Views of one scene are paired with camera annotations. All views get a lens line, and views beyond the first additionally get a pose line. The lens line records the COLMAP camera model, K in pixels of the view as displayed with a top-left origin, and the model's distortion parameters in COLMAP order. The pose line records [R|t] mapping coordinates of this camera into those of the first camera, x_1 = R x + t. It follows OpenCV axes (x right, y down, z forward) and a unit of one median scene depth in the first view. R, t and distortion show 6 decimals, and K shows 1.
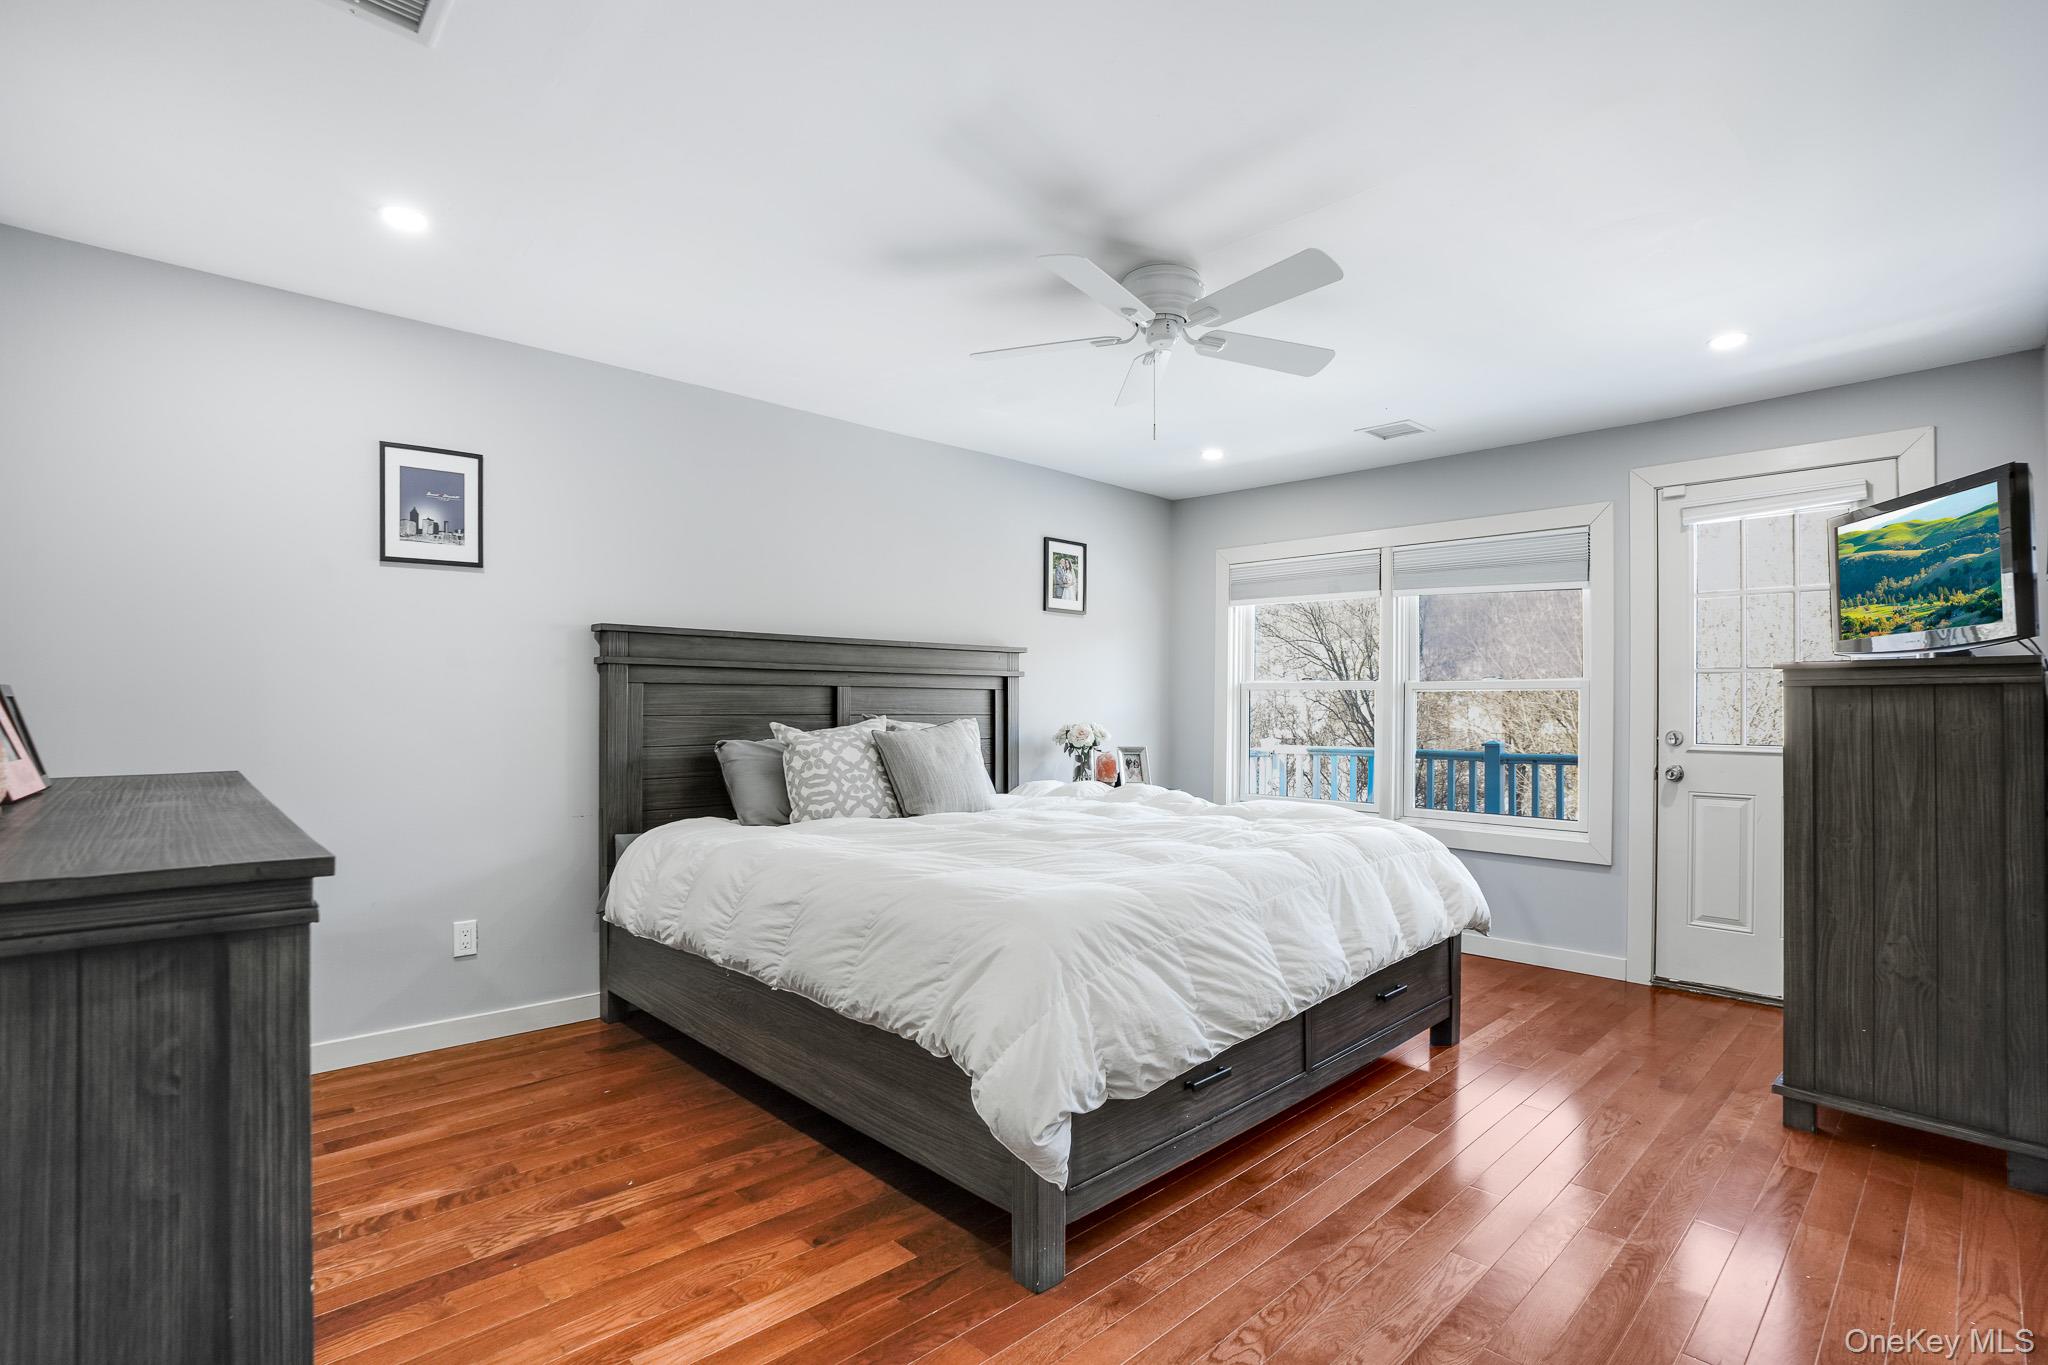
lens RADIAL K [[972.9, 0, 1024.0], [0, 972.9, 682.5], [0, 0, 1]] dist [-0.046361, 0.001761]
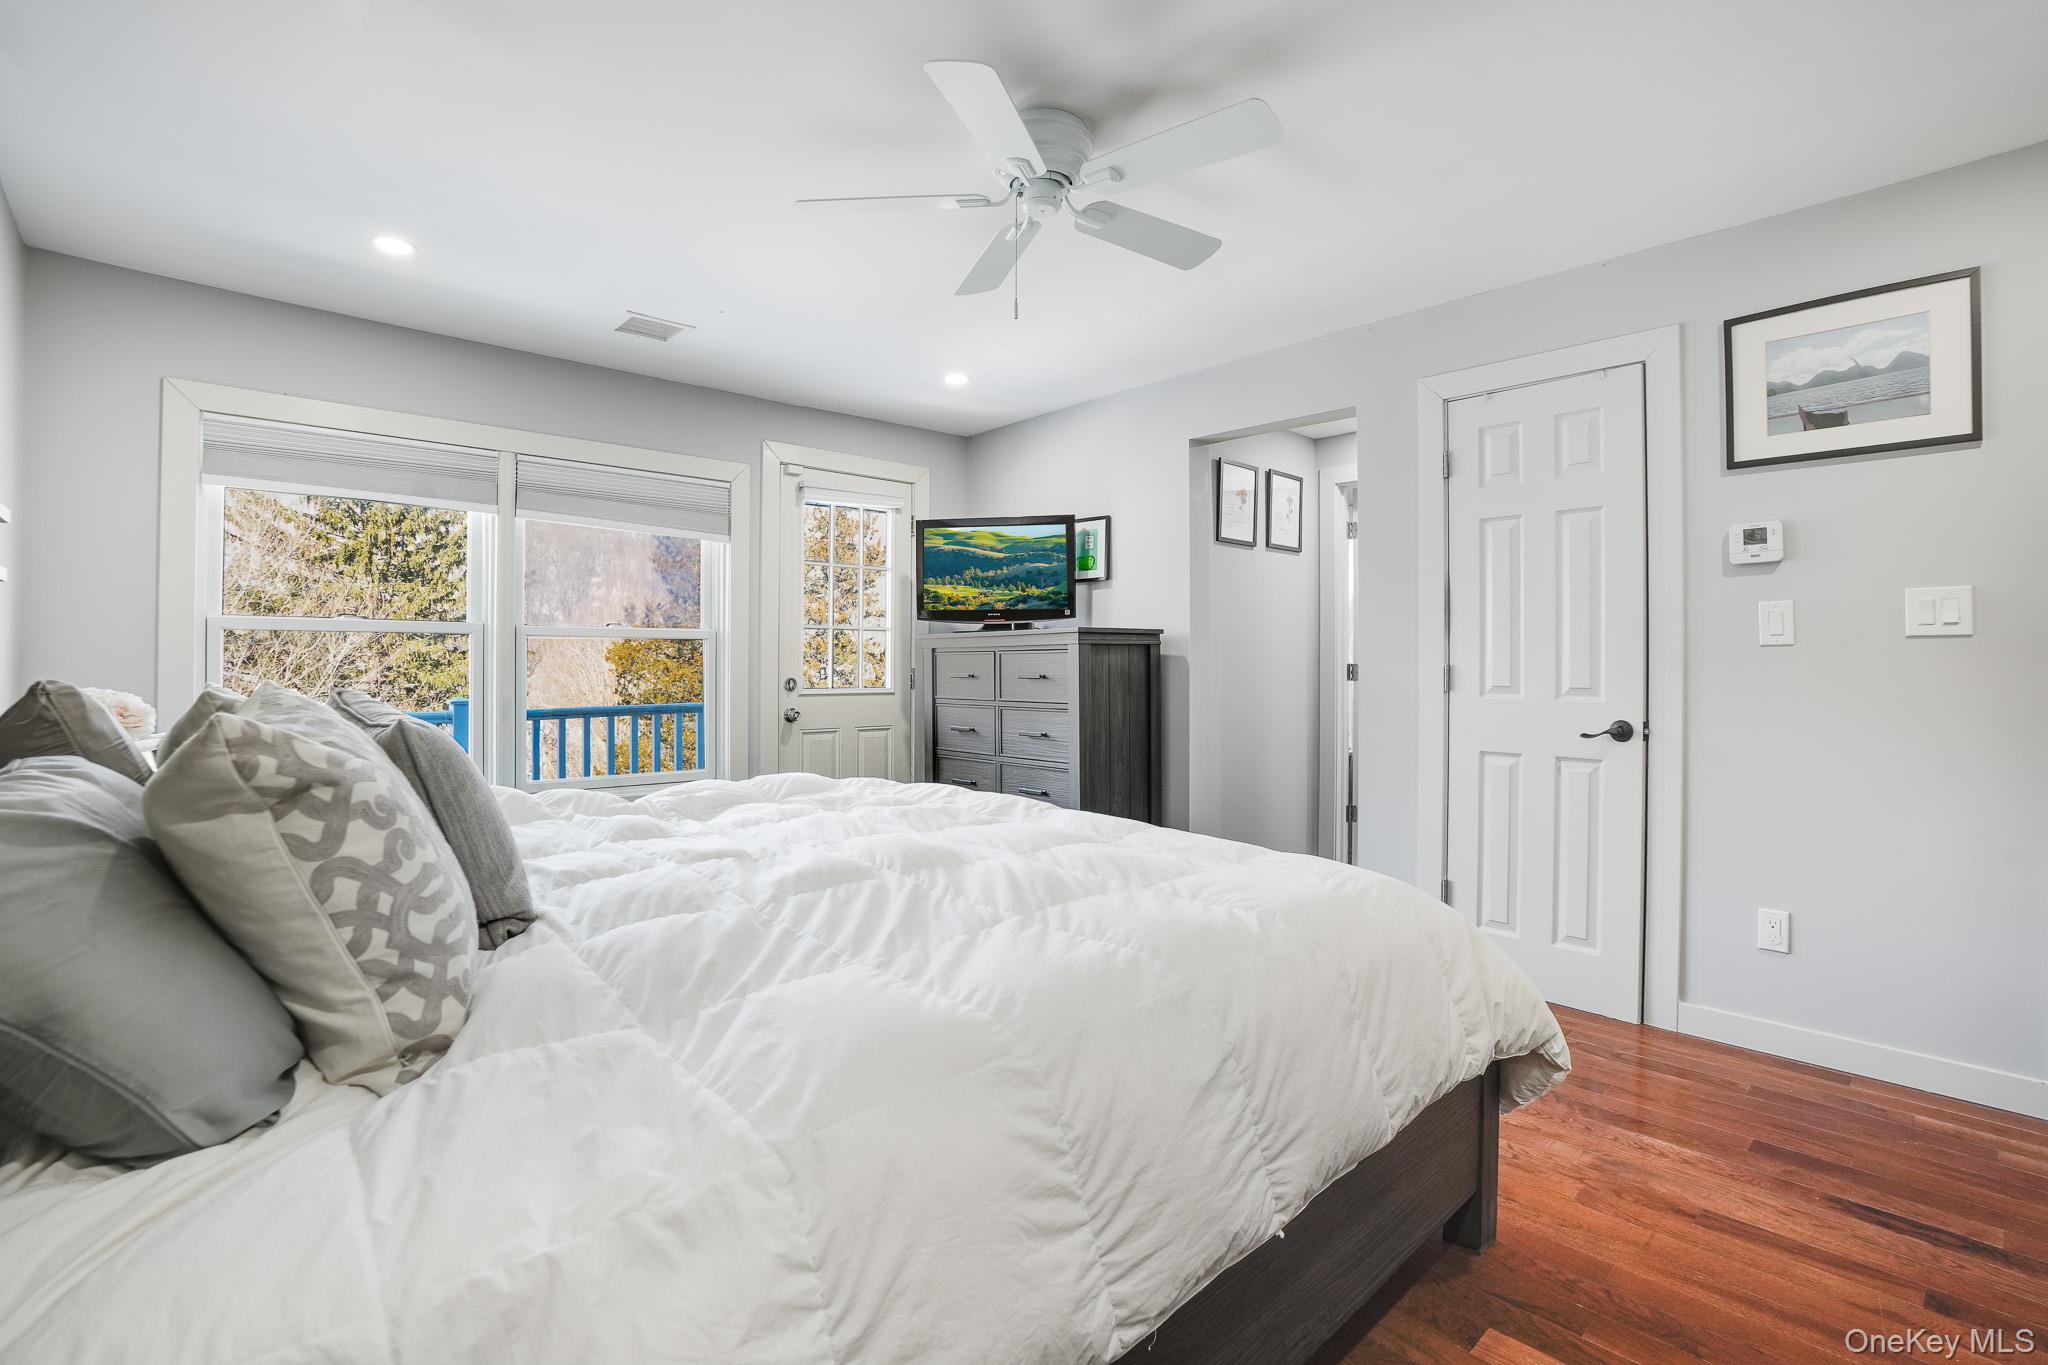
lens RADIAL K [[957.1, 0, 1031.7], [0, 957.1, 664.5], [0, 0, 1]] dist [-0.076390, 0.031665]
pose [[0.043868, -0.014524, 0.998932, -0.564592], [-0.025788, 0.999545, 0.015665, 0.012241], [-0.998704, -0.026447, 0.043474, 0.841954]]
